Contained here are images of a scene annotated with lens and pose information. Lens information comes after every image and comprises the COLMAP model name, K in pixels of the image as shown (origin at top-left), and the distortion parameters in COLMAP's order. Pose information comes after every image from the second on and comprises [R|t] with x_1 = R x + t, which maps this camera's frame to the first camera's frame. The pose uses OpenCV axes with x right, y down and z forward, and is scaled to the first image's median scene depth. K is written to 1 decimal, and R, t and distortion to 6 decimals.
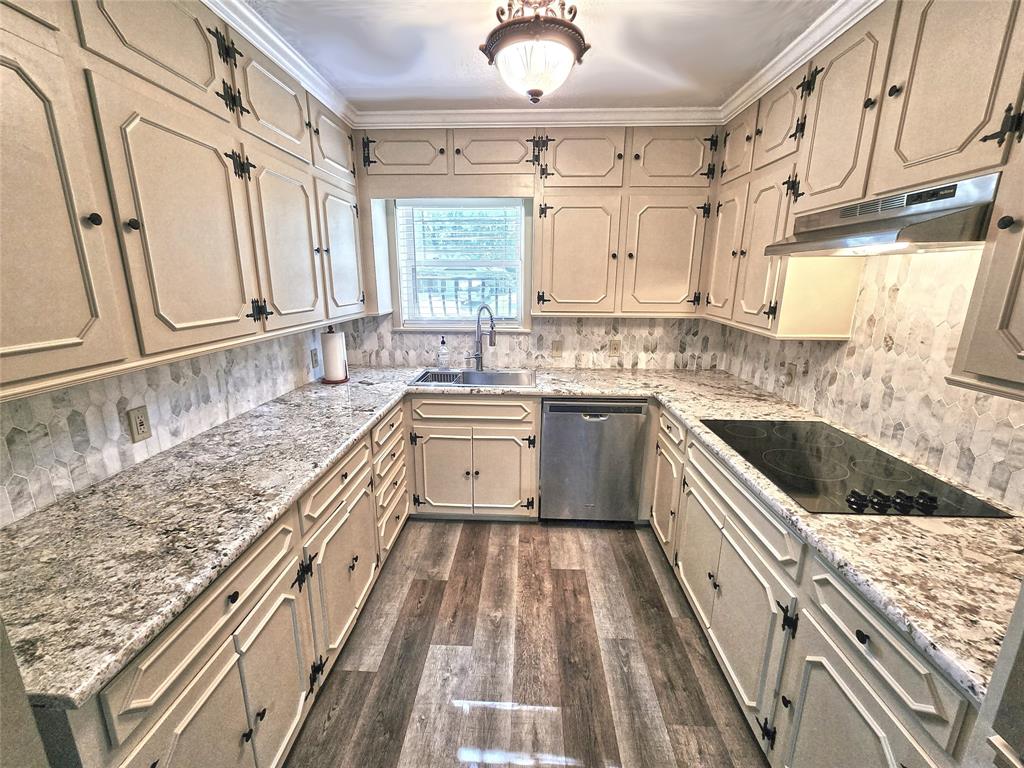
lens RADIAL K [[421.9, 0, 511.4], [0, 421.9, 376.9], [0, 0, 1]] dist [0.000408, 0.000136]
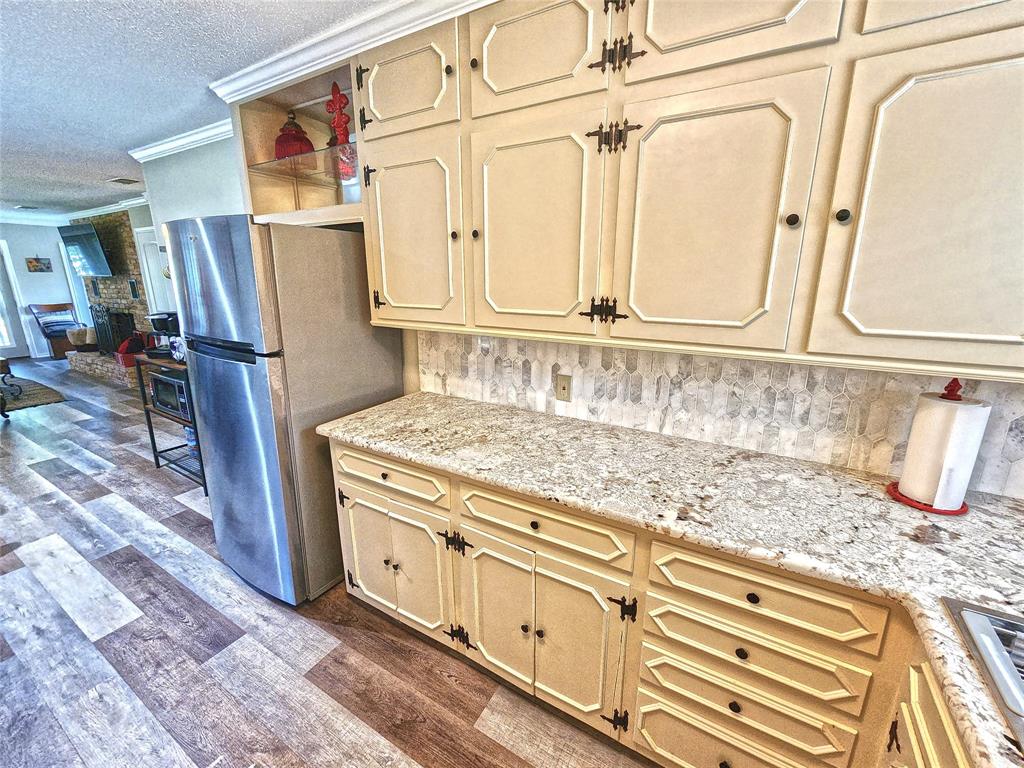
lens RADIAL K [[421.9, 0, 511.7], [0, 421.9, 377.7], [0, 0, 1]] dist [0.000408, 0.000136]
pose [[-0.471420, 0.210360, -0.856453, 0.228181], [-0.203806, 0.918861, 0.337871, -0.260674], [0.858036, 0.333830, -0.390297, 1.123381]]
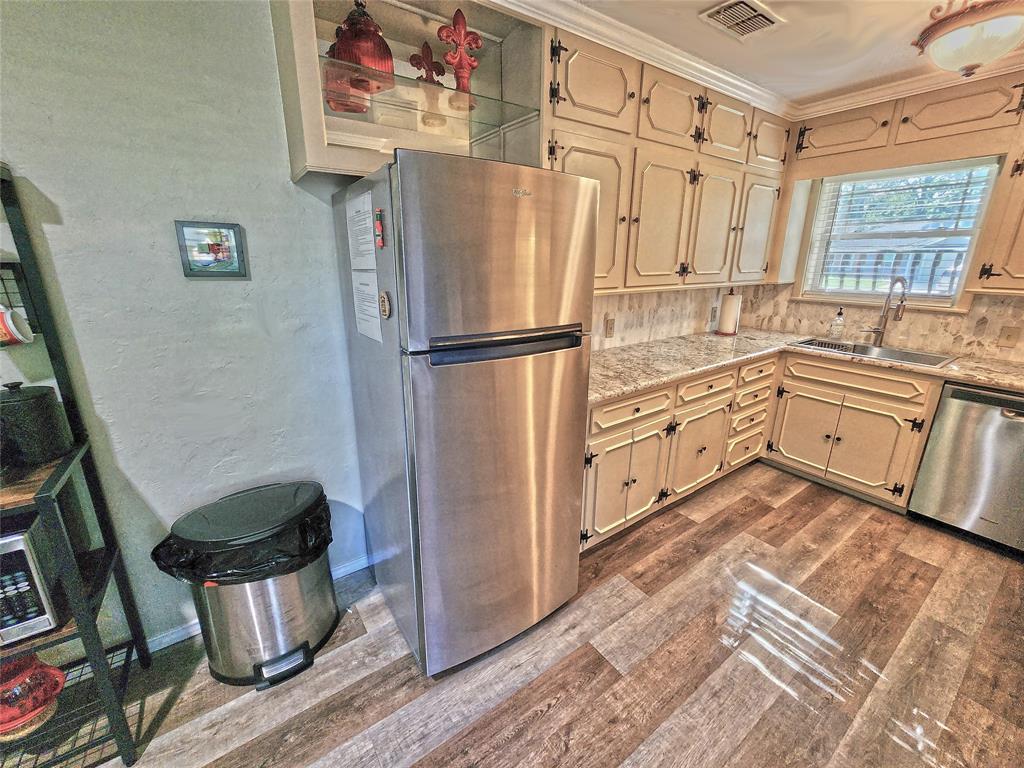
lens RADIAL K [[421.9, 0, 511.2], [0, 421.9, 378.5], [0, 0, 1]] dist [0.000408, 0.000136]
pose [[0.611554, 0.217752, -0.760648, 0.269187], [-0.181985, 0.974319, 0.132605, 0.132721], [0.769989, 0.057331, 0.635477, -0.429899]]
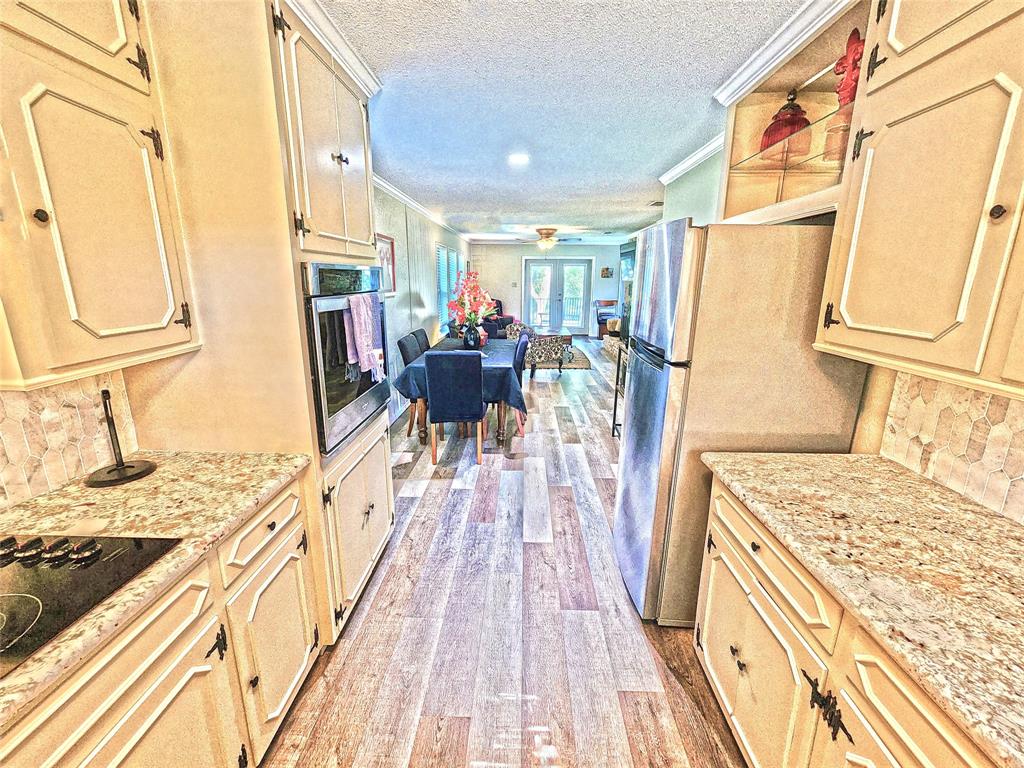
lens RADIAL K [[421.9, 0, 511.4], [0, 421.9, 377.6], [0, 0, 1]] dist [0.000408, 0.000136]
pose [[-0.999913, -0.006341, -0.011524, 0.025047], [-0.010827, 0.894265, 0.447407, -0.252190], [0.007469, 0.447493, -0.894256, 1.091502]]
